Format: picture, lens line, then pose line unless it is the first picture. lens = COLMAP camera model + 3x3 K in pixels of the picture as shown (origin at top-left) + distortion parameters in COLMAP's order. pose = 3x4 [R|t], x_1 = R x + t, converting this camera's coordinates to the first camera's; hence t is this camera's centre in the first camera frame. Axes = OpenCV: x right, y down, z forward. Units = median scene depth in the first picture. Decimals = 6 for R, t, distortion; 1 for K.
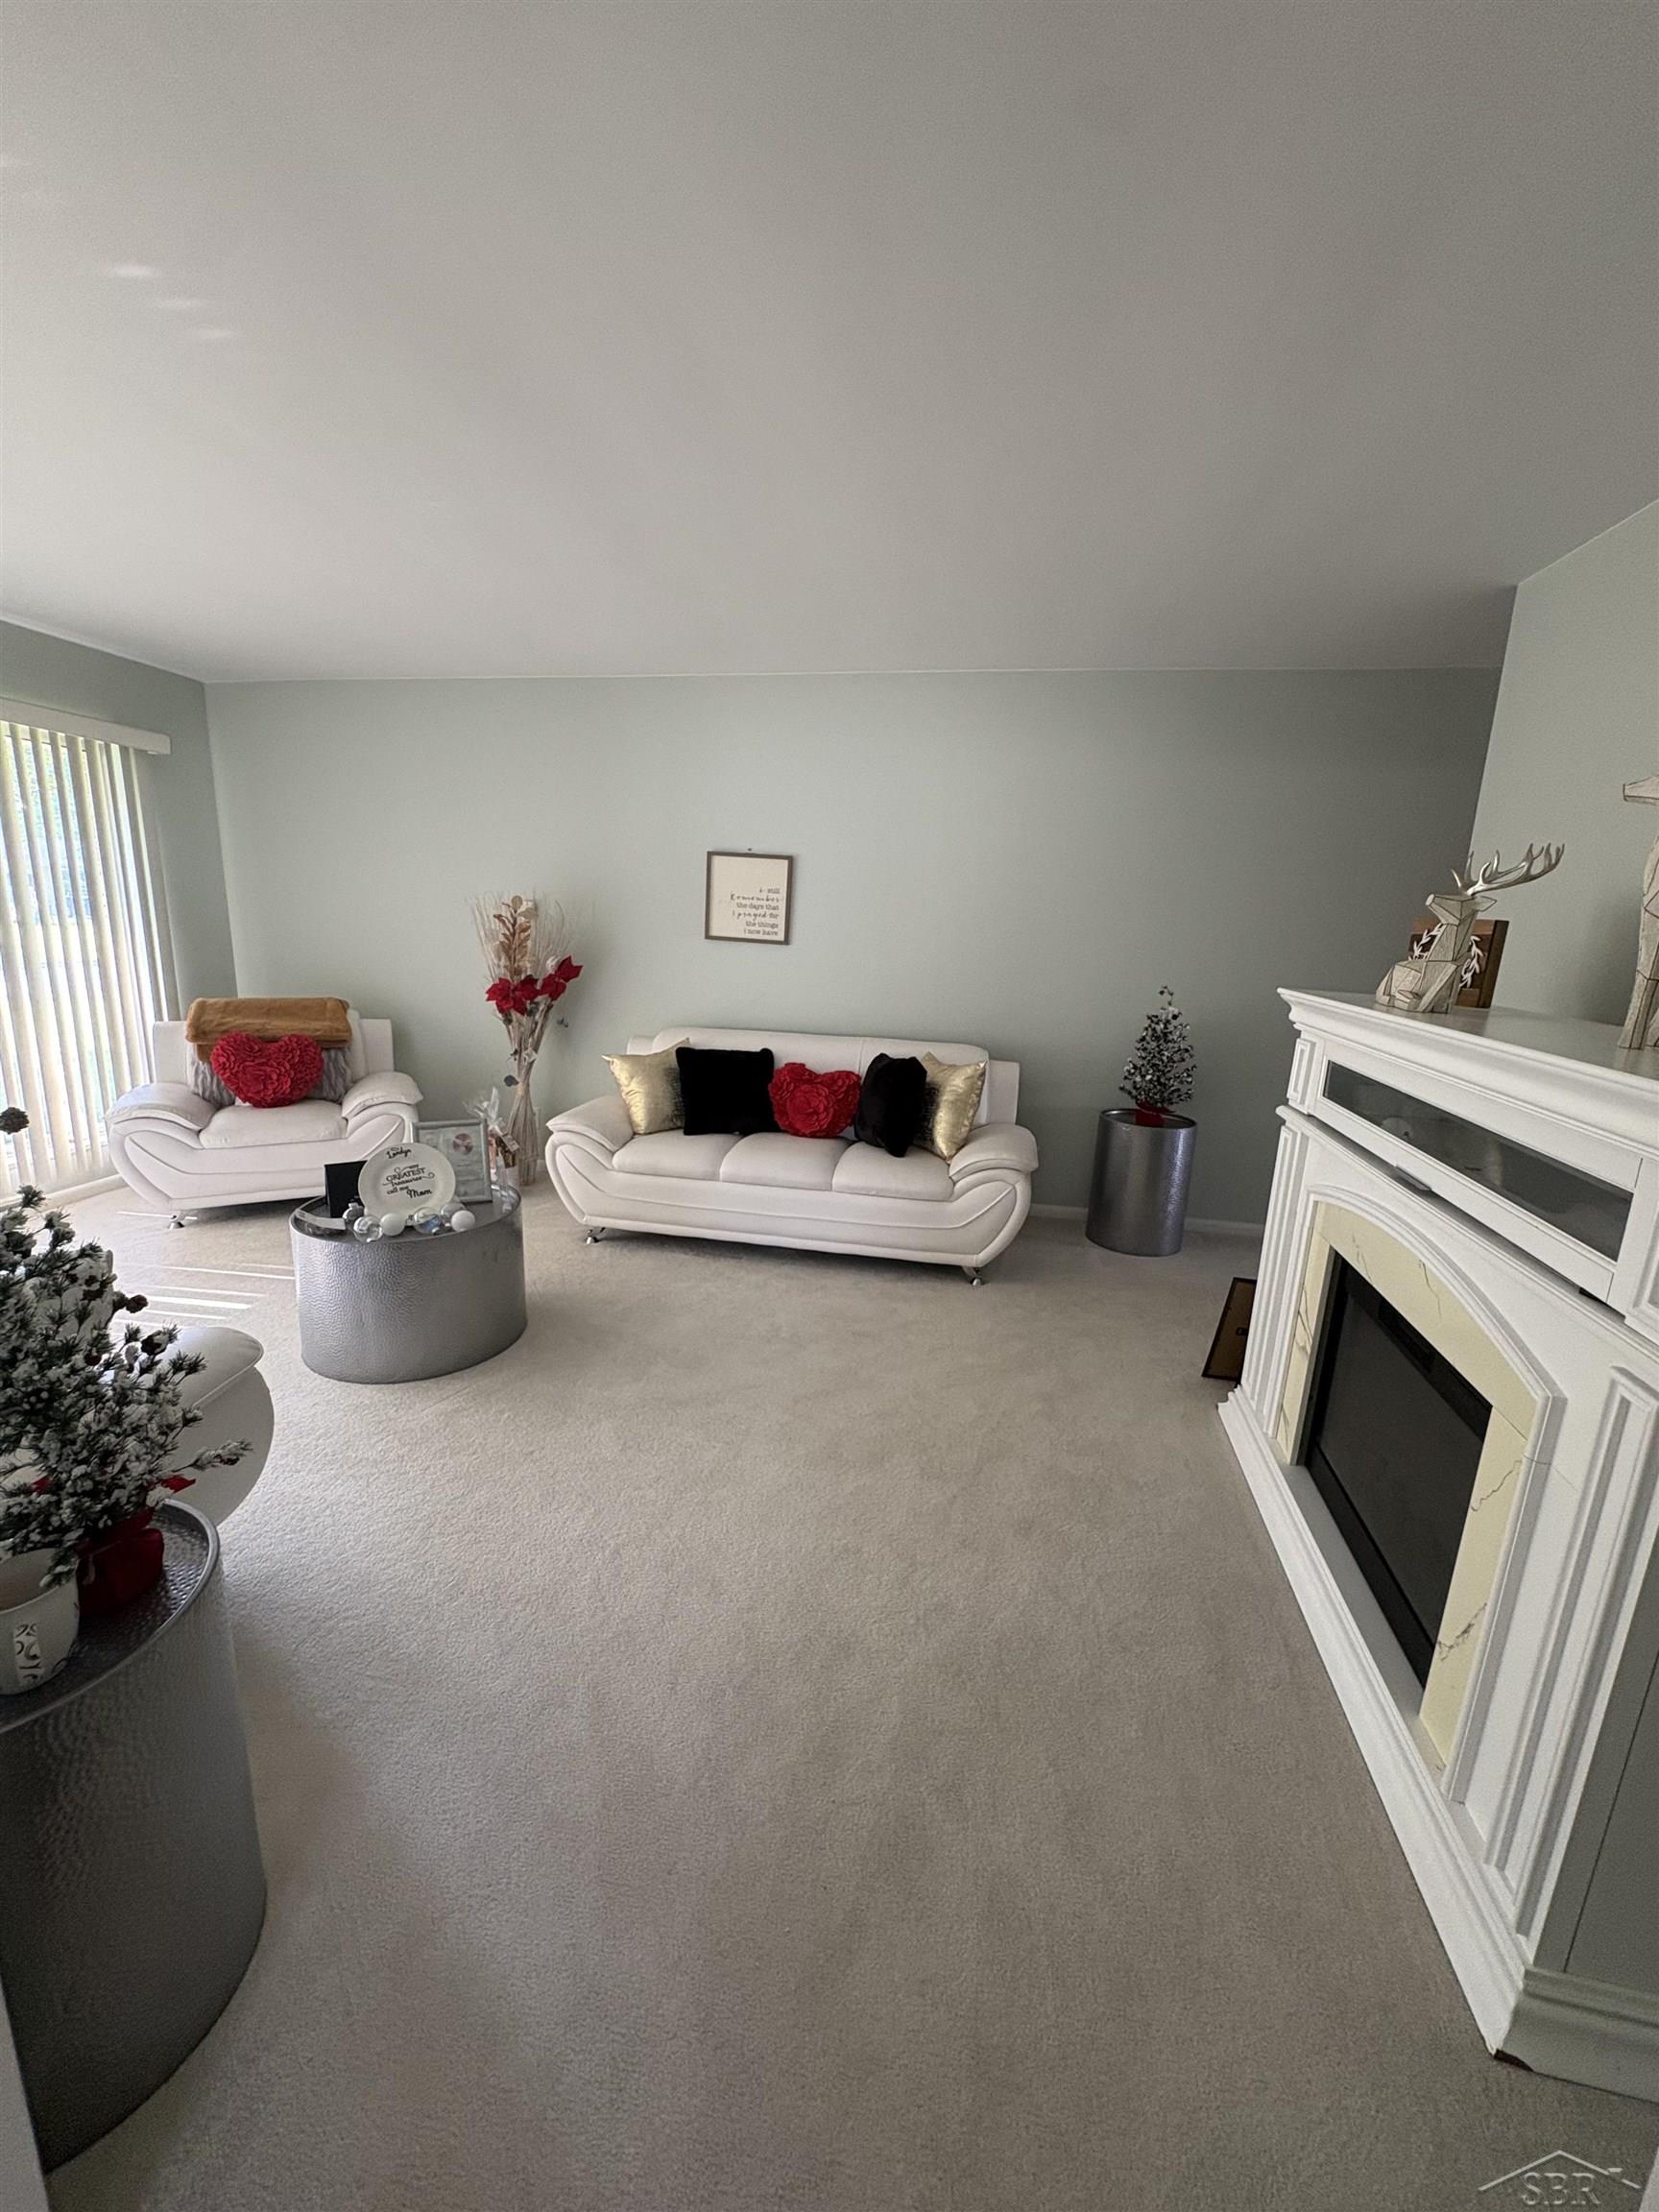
lens RADIAL K [[881.5, 0, 825.8], [0, 881.5, 1108.6], [0, 0, 1]] dist [0.002322, -0.000200]
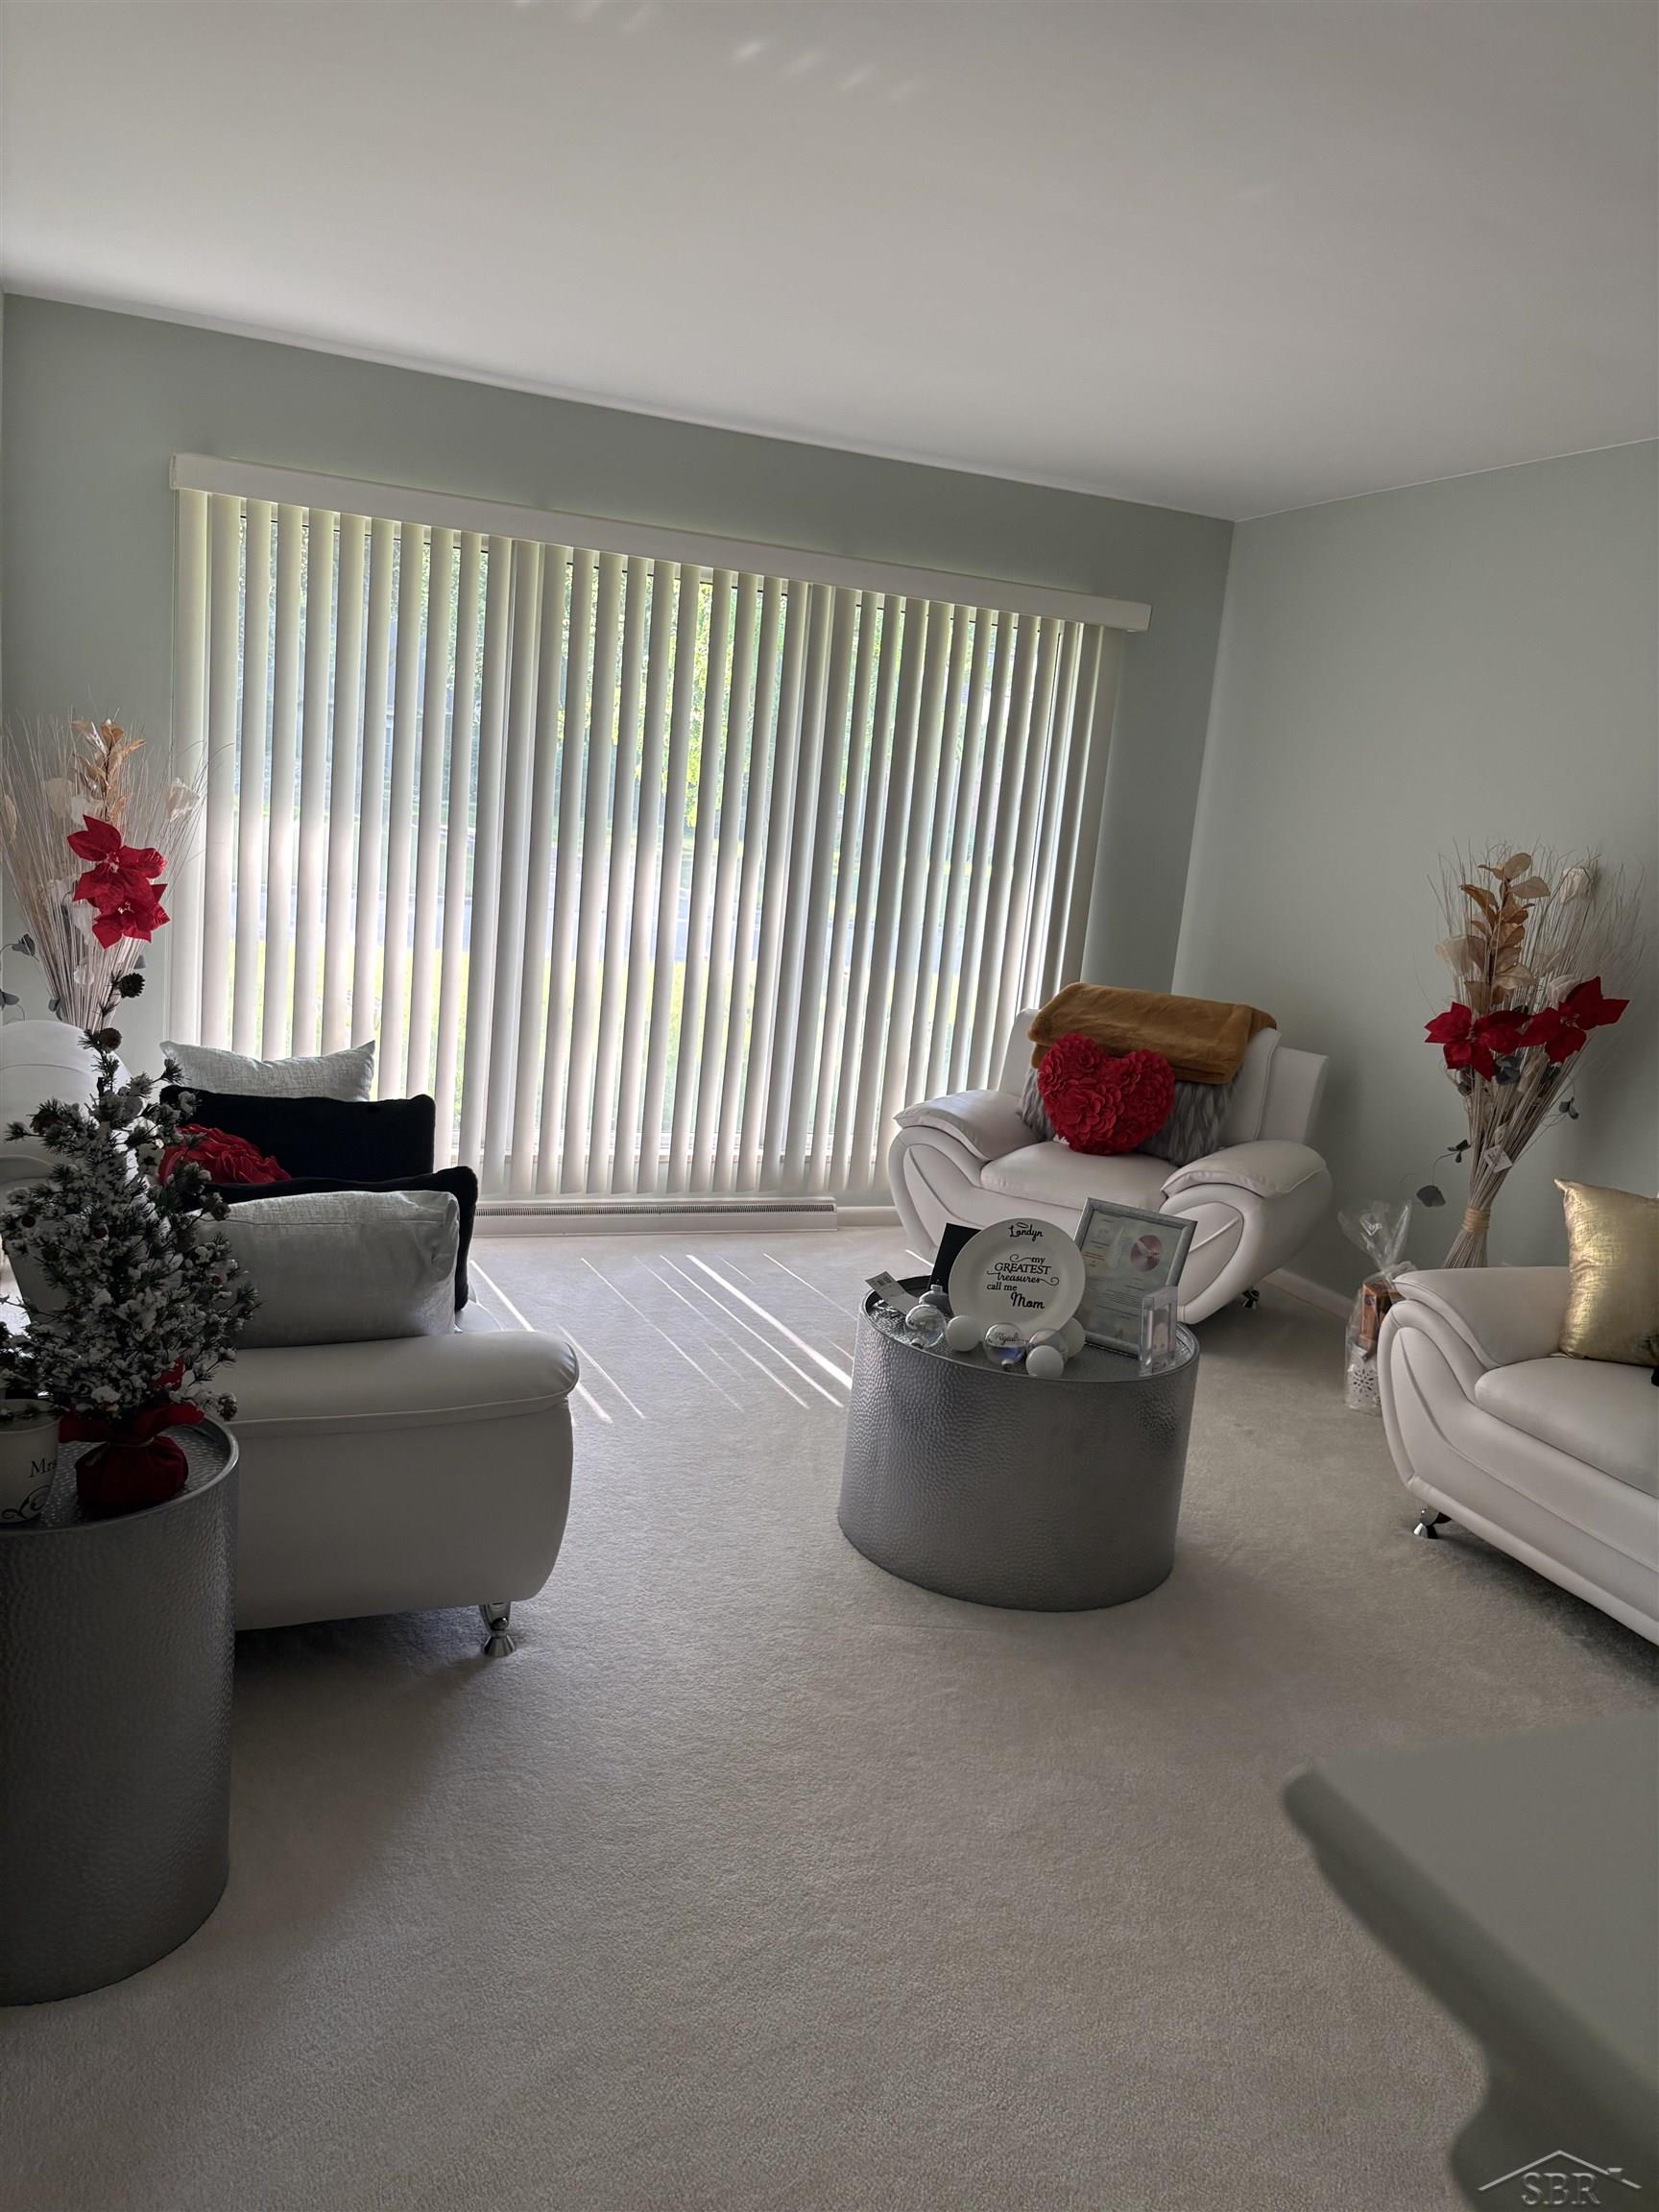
lens RADIAL K [[1678.1, 0, 825.6], [0, 1678.1, 1107.5], [0, 0, 1]] dist [0.009979, -0.007823]
pose [[0.540514, 0.169321, -0.824121, 0.274163], [-0.250852, 0.967420, 0.034237, -0.027412], [0.803068, 0.188227, 0.565379, 0.139324]]
